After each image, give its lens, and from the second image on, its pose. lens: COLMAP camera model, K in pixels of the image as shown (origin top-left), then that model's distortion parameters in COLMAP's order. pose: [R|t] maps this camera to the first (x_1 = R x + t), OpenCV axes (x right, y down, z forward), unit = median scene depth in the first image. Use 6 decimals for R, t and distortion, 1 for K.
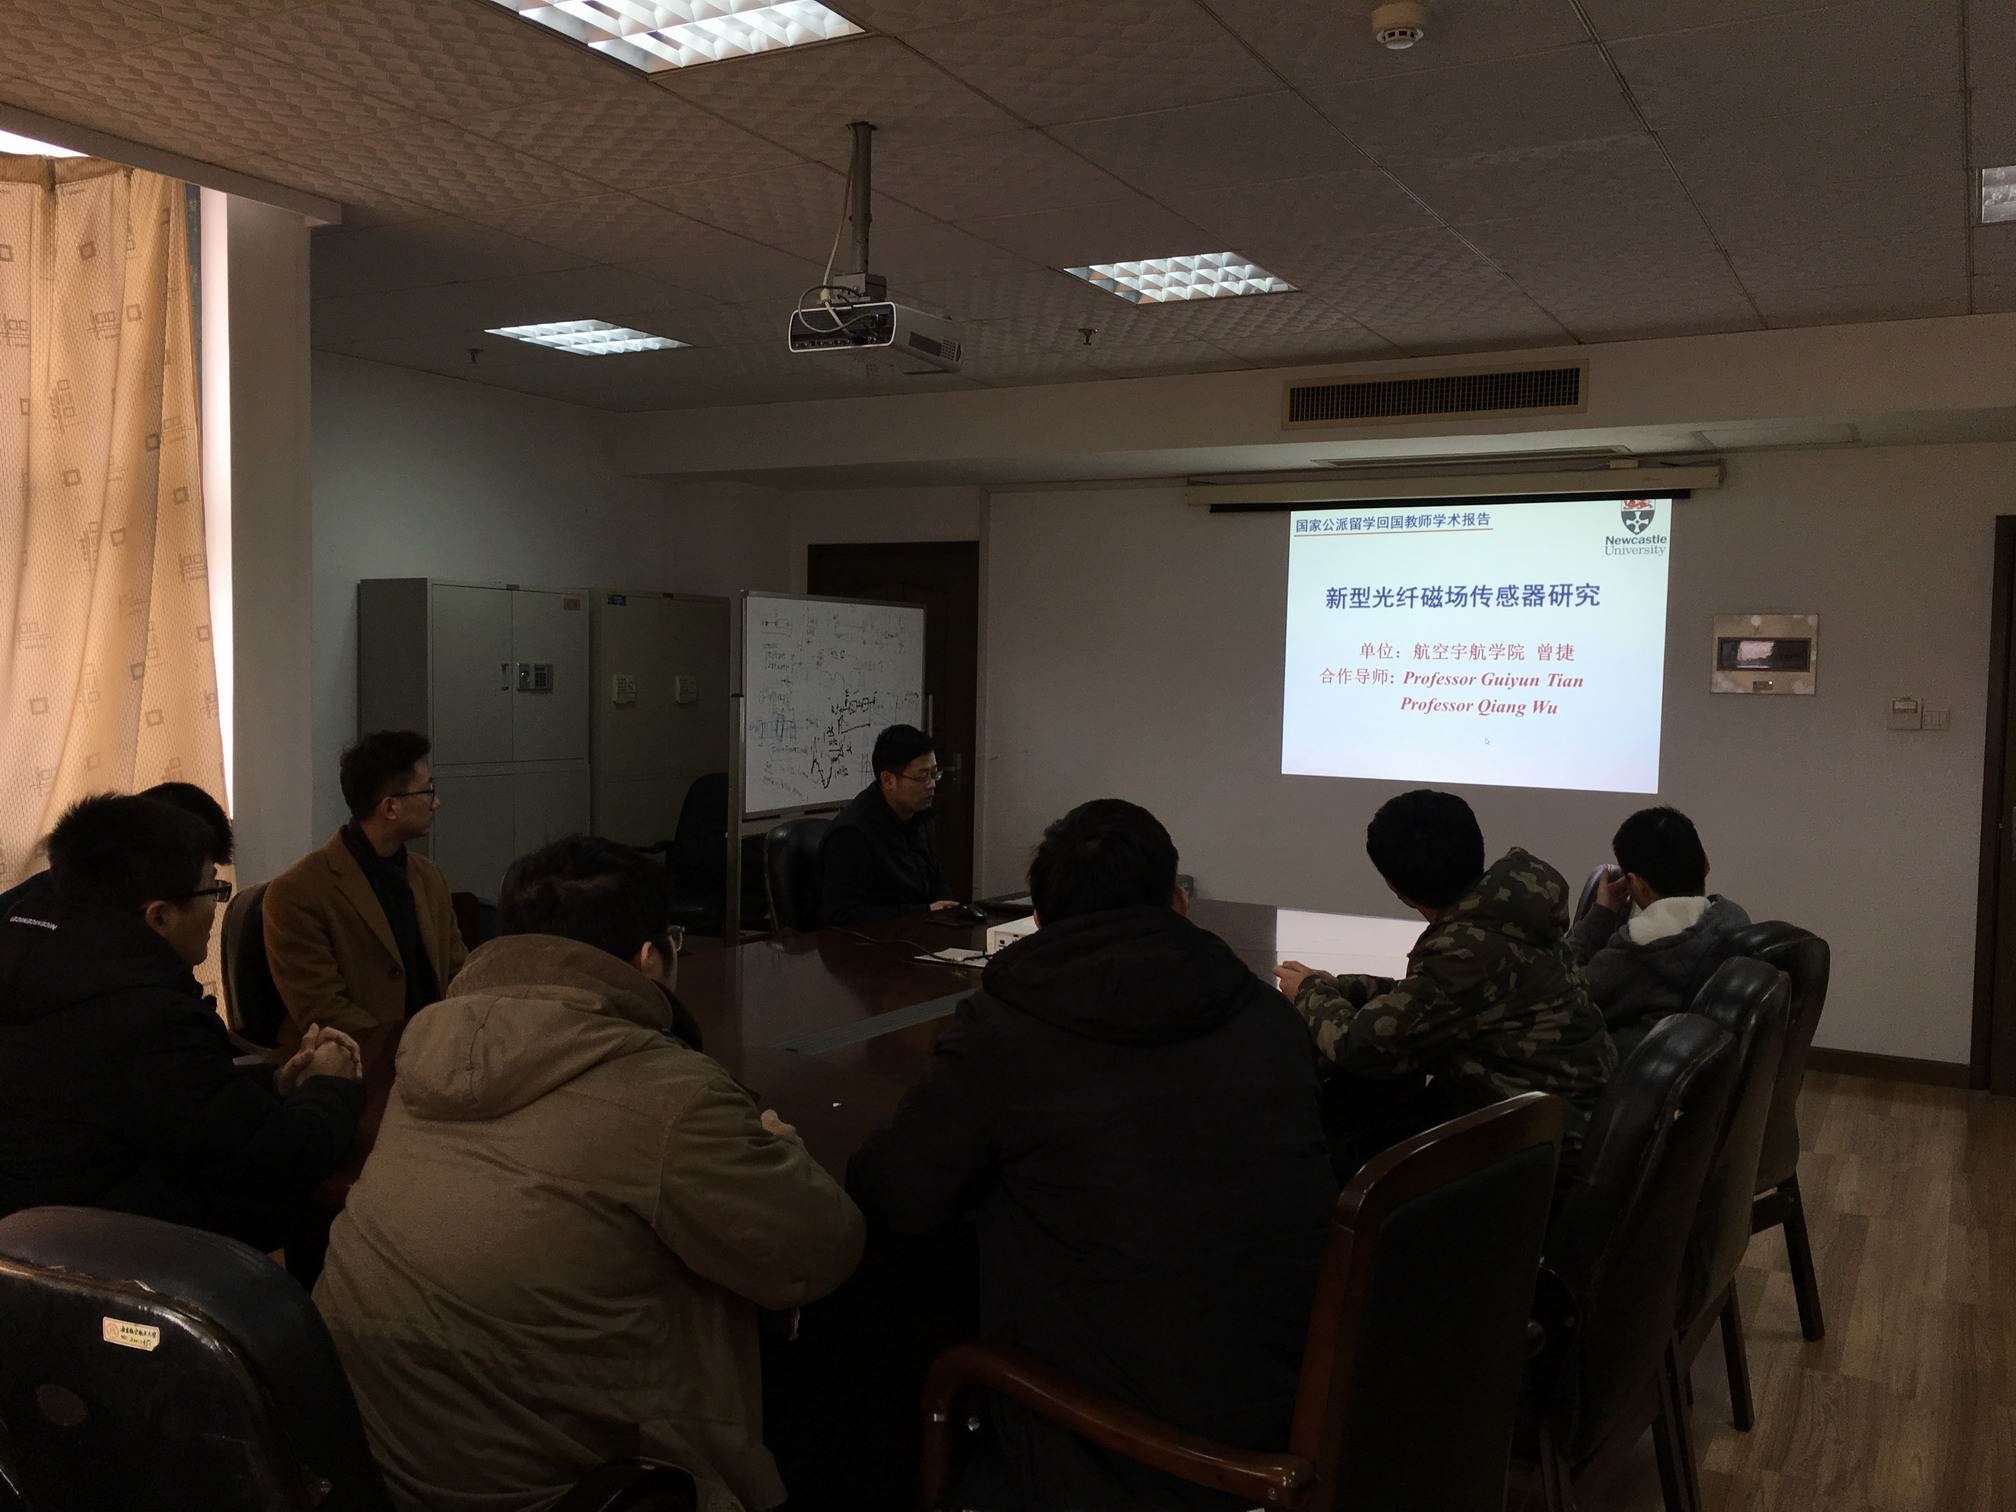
lens RADIAL K [[1692.3, 0, 1008.0], [0, 1692.3, 756.0], [0, 0, 1]] dist [0.061840, -0.090991]
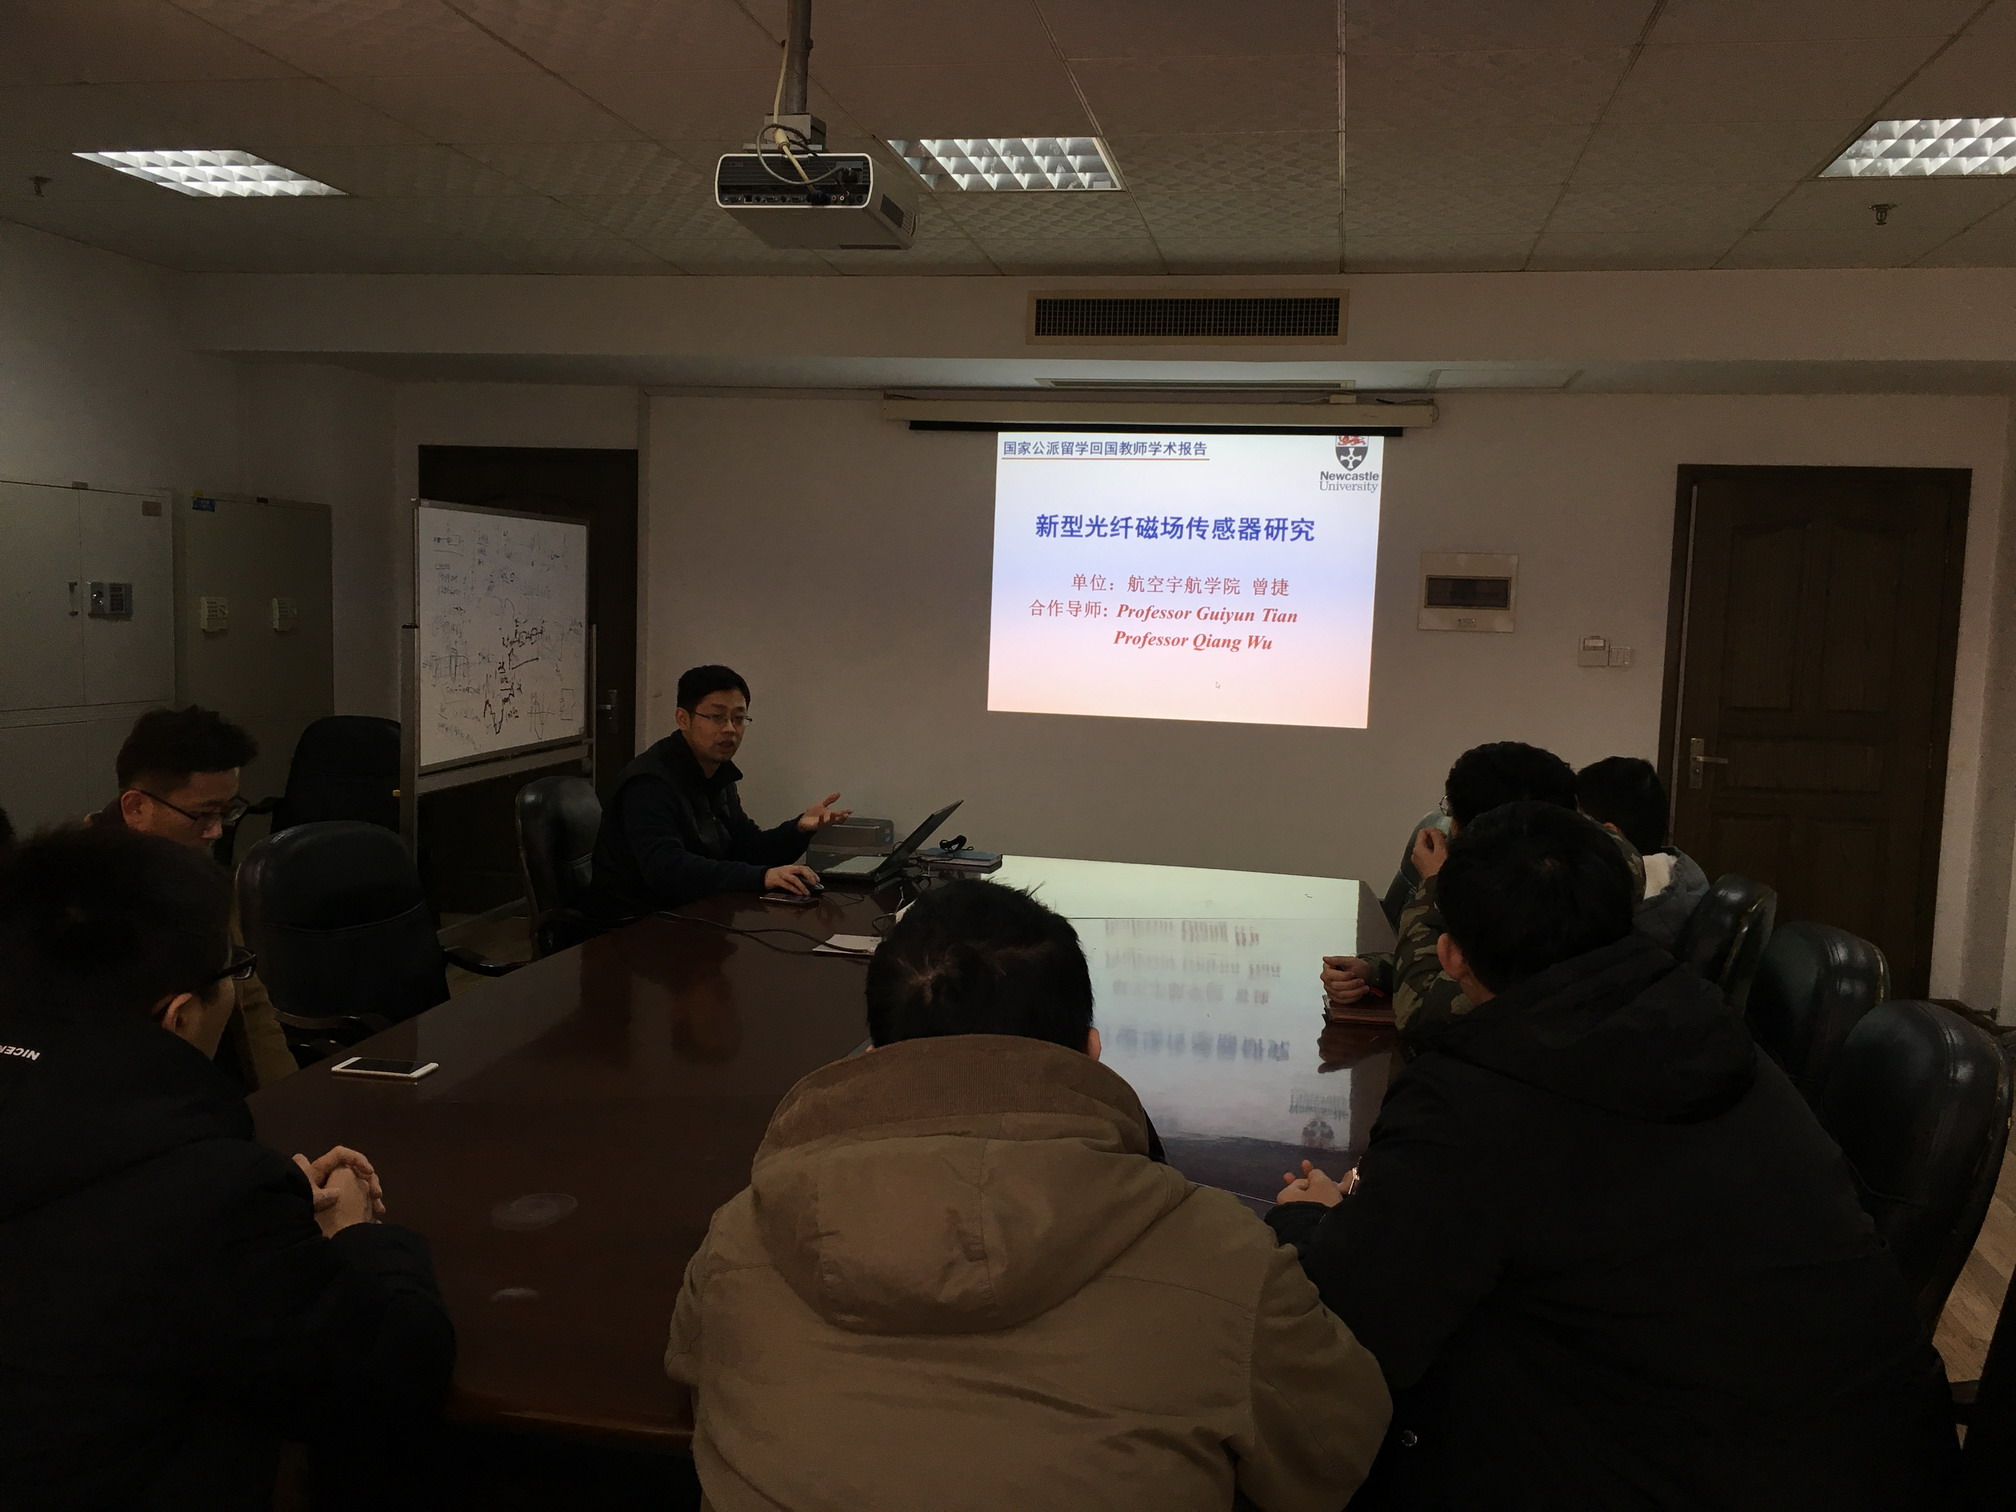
lens RADIAL K [[1692.3, 0, 1008.0], [0, 1692.3, 756.0], [0, 0, 1]] dist [0.061840, -0.090991]
pose [[0.948846, -0.018385, 0.315202, -0.135487], [0.003149, 0.998805, 0.048781, -0.010943], [-0.315722, -0.045293, 0.947770, 0.103017]]
